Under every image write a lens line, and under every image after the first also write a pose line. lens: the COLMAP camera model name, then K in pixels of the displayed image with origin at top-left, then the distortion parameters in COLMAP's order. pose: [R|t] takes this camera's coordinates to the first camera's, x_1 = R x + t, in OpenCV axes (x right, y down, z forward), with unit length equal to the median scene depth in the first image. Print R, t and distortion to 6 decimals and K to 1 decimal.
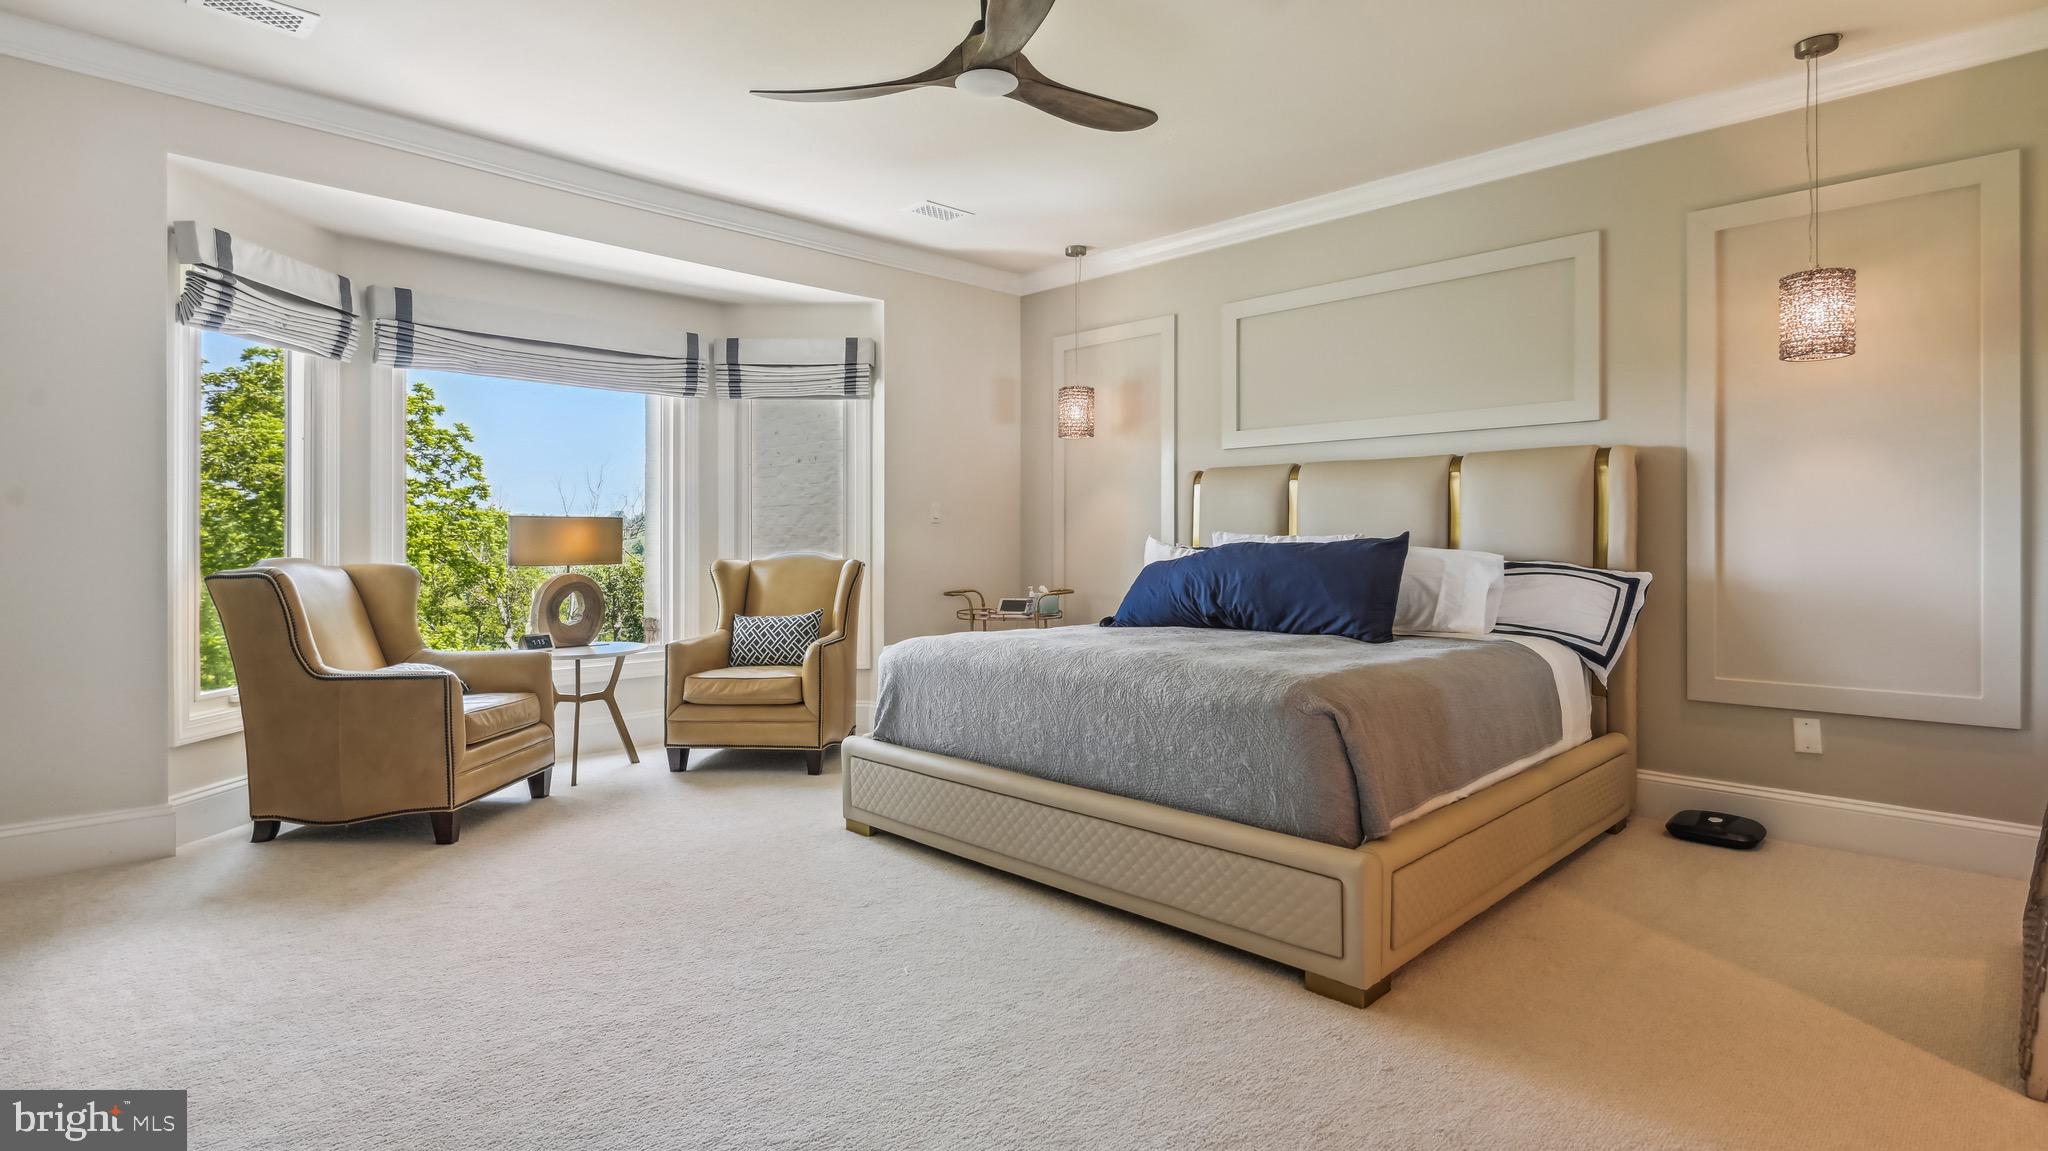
lens RADIAL K [[1034.8, 0, 1033.4], [0, 1034.8, 572.2], [0, 0, 1]] dist [-0.001311, -0.001382]
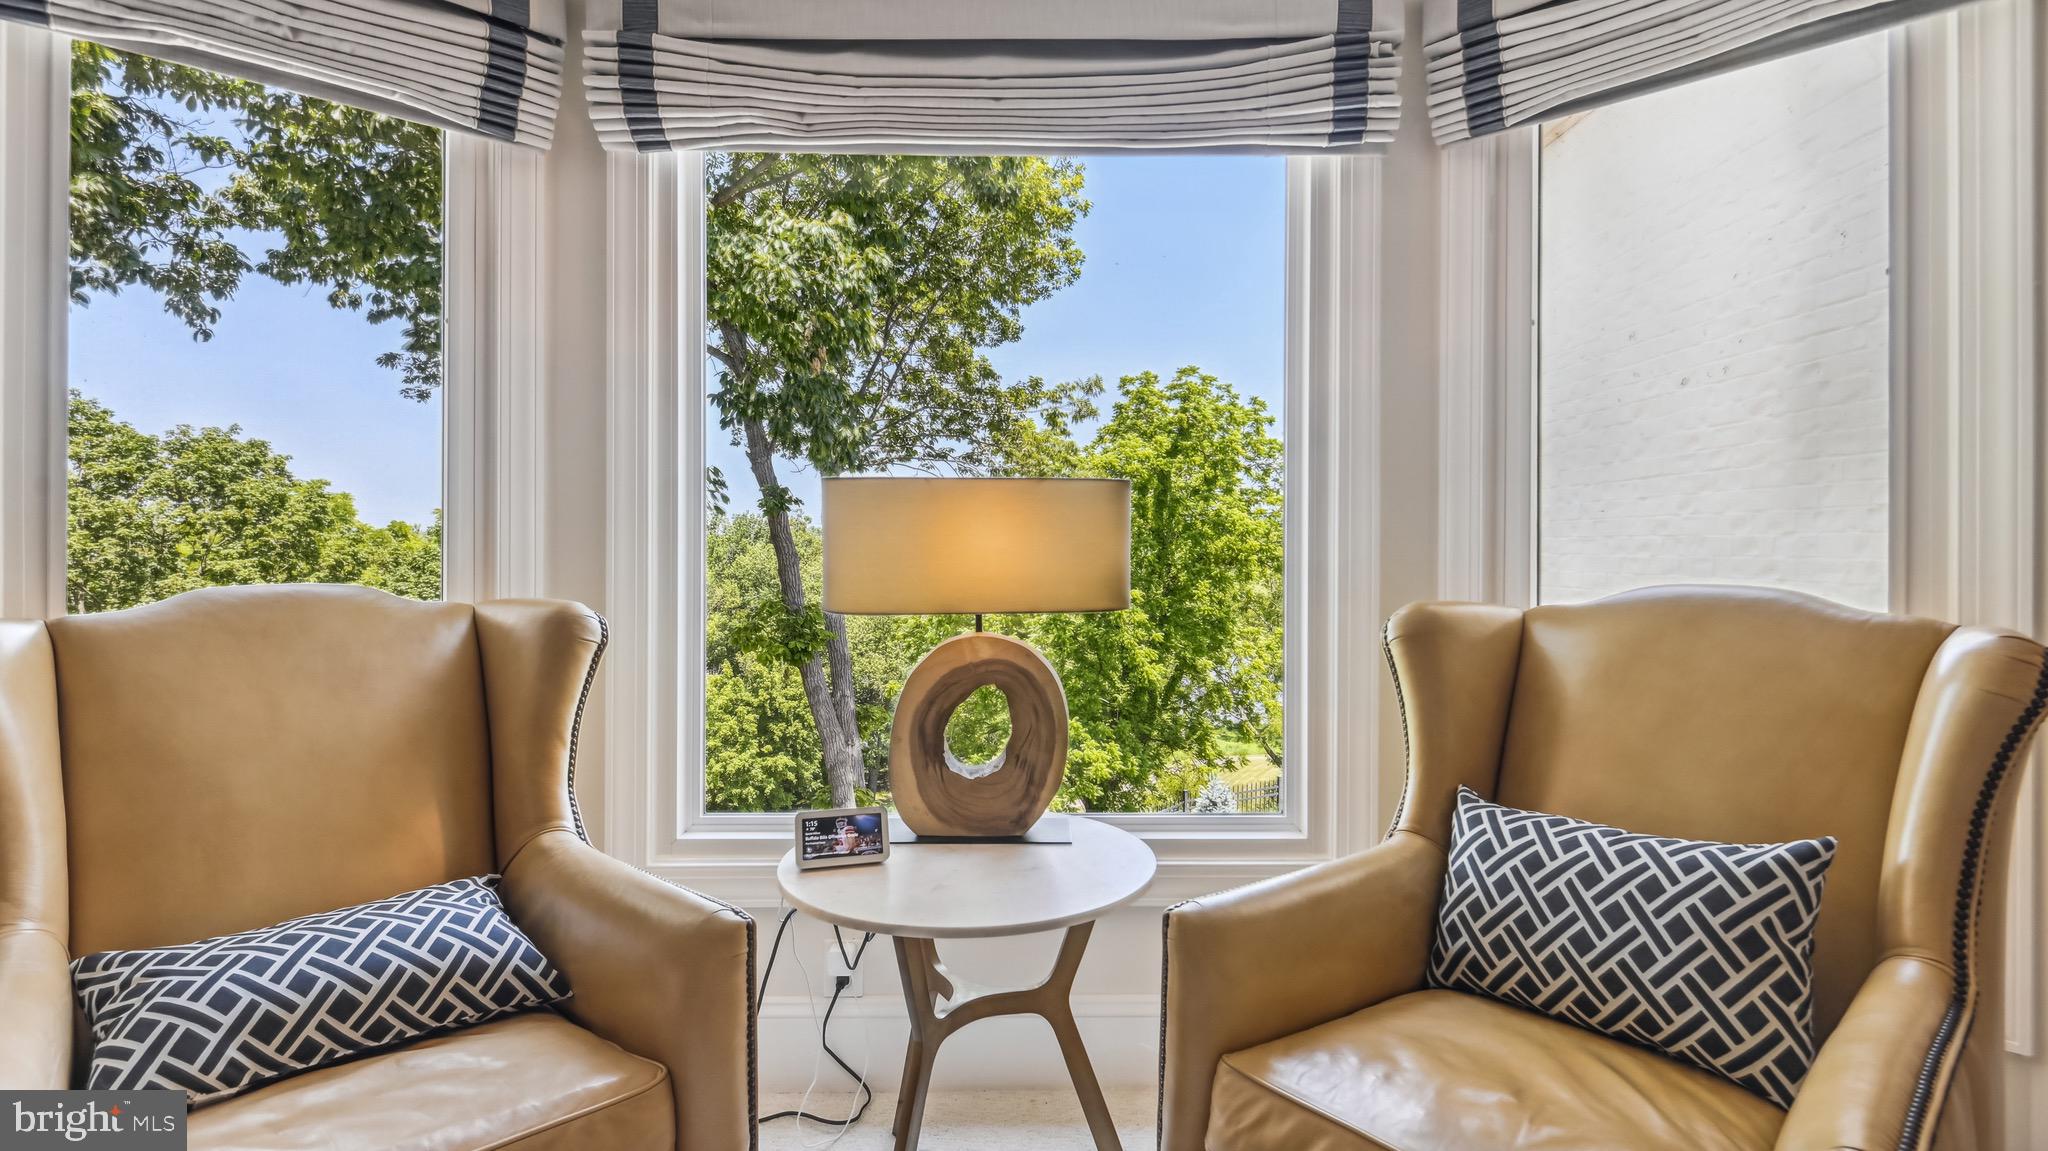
lens RADIAL K [[996.5, 0, 1034.8], [0, 996.5, 538.7], [0, 0, 1]] dist [-0.012033, -0.000702]
pose [[0.704533, -0.003954, -0.709660, -0.175271], [-0.023531, 0.999304, -0.028929, -0.021368], [0.709281, 0.037080, 0.703950, 0.727835]]
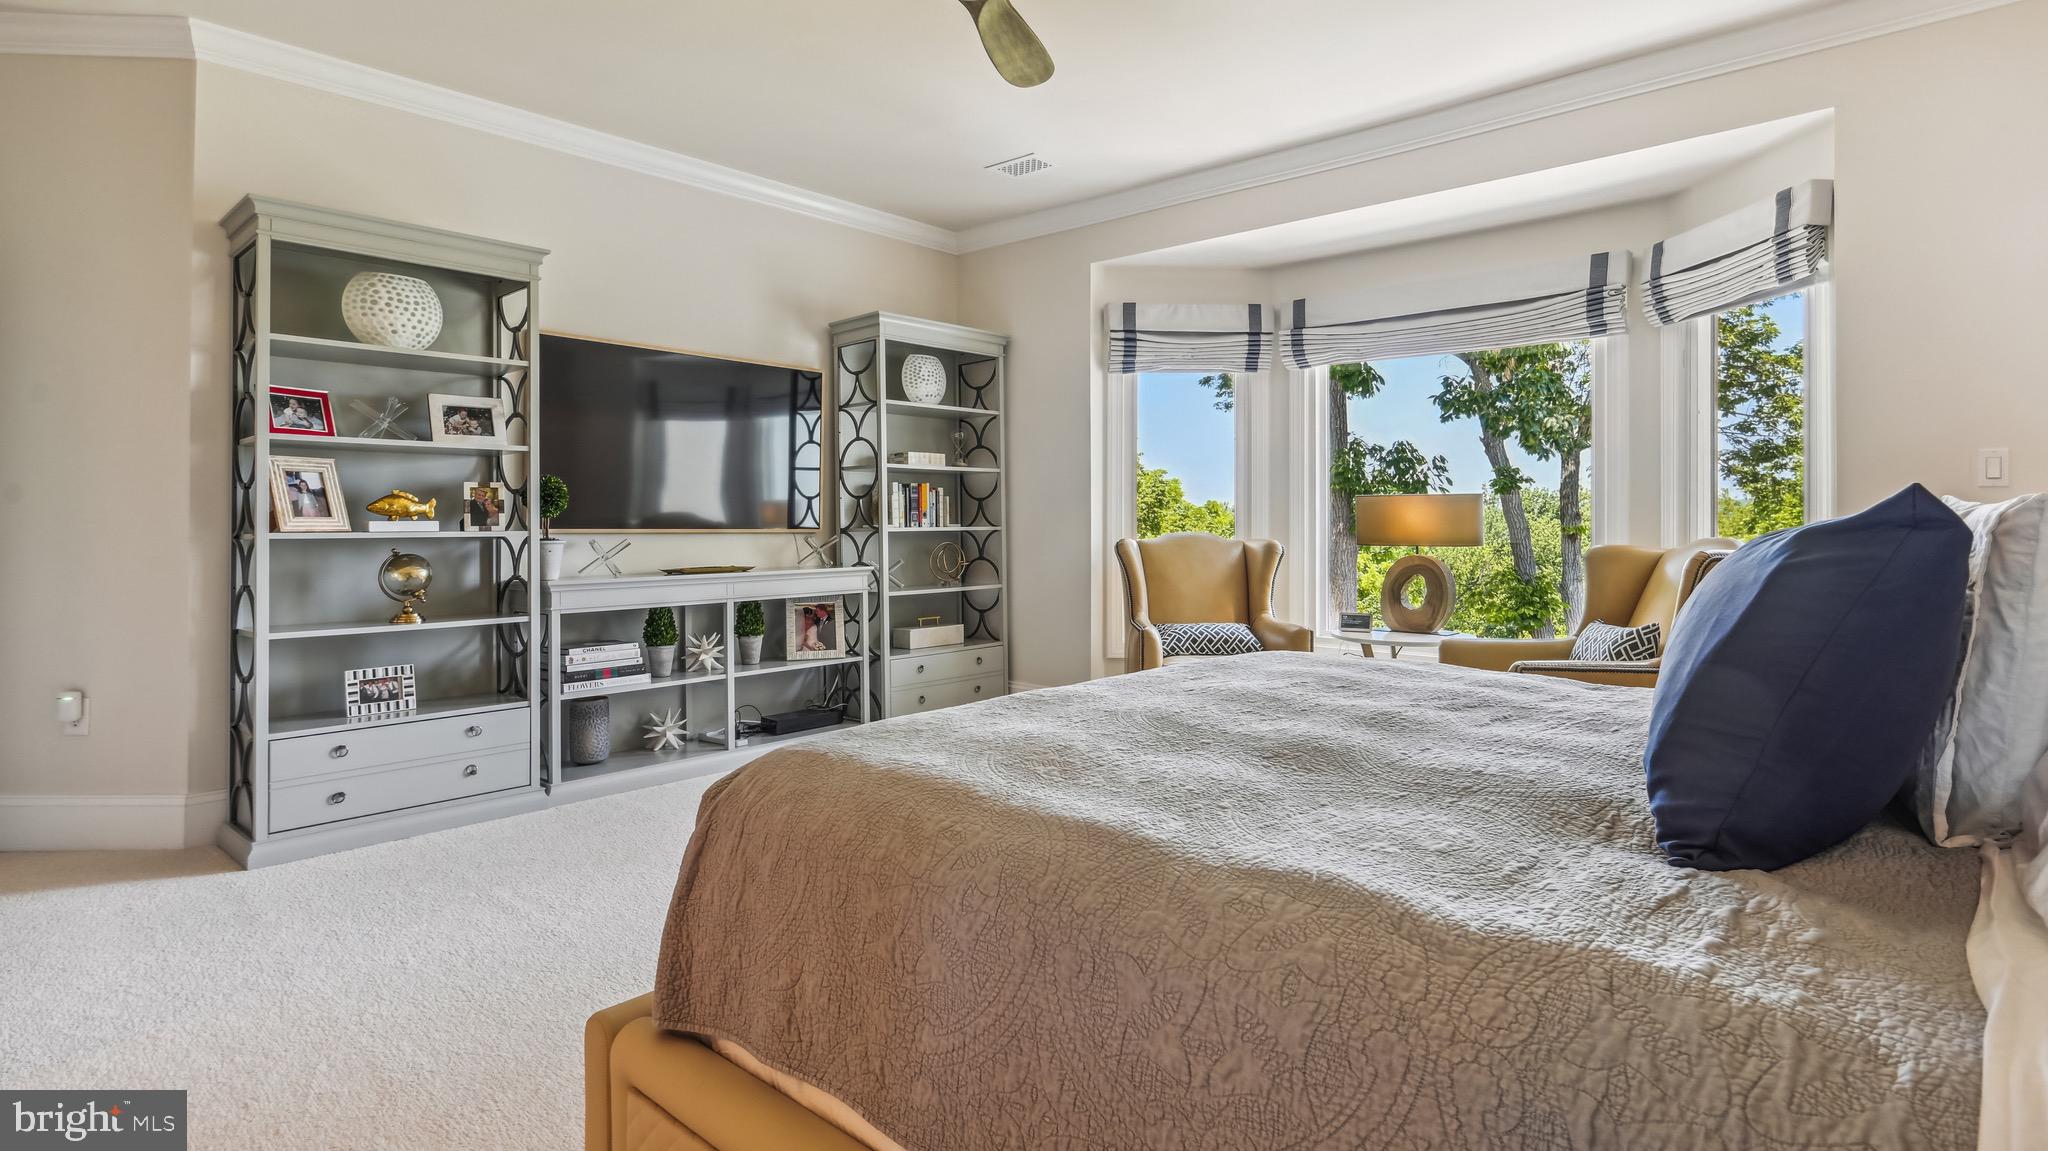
lens RADIAL K [[1033.9, 0, 1031.9], [0, 1033.9, 532.7], [0, 0, 1]] dist [0.016396, -0.014145]
pose [[0.040839, 0.013334, -0.999077, 0.458052], [-0.032896, 0.999387, 0.011994, -0.017790], [0.998624, 0.032375, 0.041253, 0.580600]]
